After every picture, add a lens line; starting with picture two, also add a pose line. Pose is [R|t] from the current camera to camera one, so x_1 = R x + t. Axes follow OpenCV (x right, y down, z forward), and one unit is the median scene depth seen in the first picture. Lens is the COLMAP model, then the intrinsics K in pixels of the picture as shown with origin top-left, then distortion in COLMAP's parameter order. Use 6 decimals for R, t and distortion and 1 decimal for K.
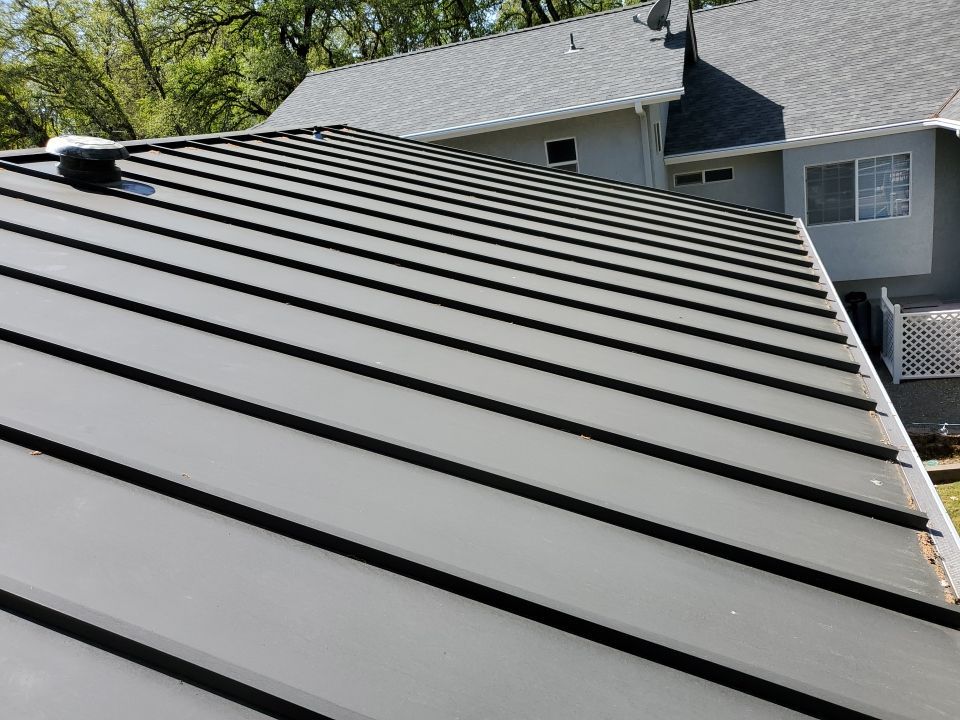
lens RADIAL K [[748.8, 0, 484.2], [0, 748.8, 363.5], [0, 0, 1]] dist [0.098768, -0.137102]
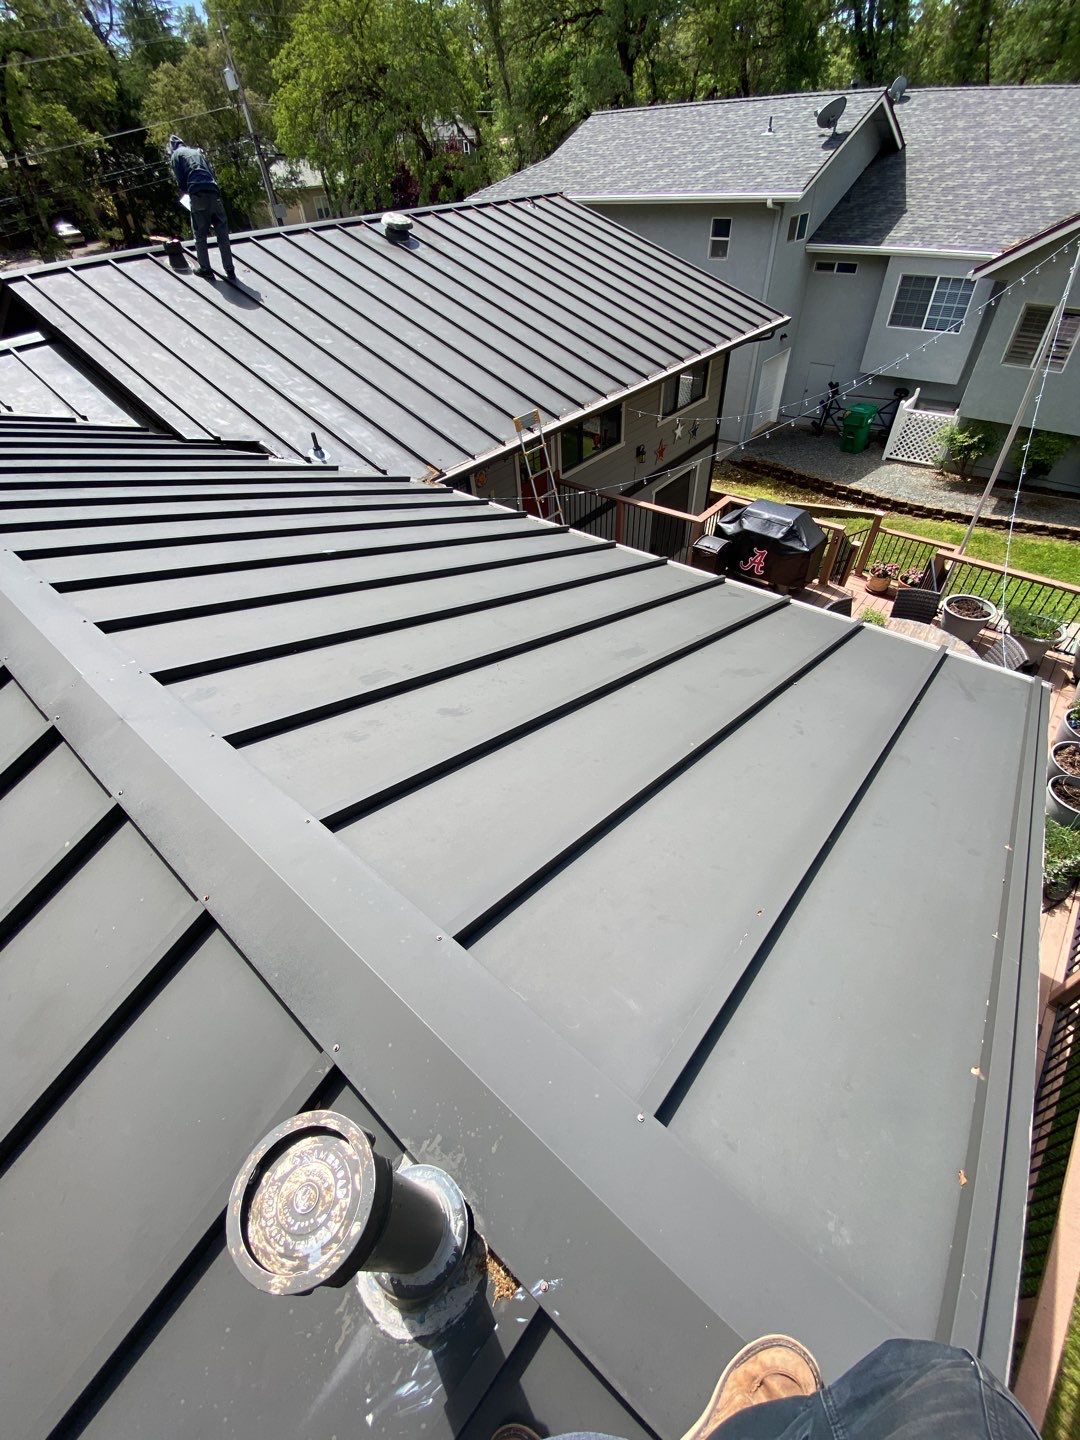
lens RADIAL K [[588.7, 0, 540.0], [0, 588.7, 720.0], [0, 0, 1]] dist [0.014204, -0.015984]
pose [[0.920212, 0.336467, -0.200000, 0.304924], [-0.197057, 0.839716, 0.506010, 0.001695], [0.338199, -0.426225, 0.839020, -0.412733]]
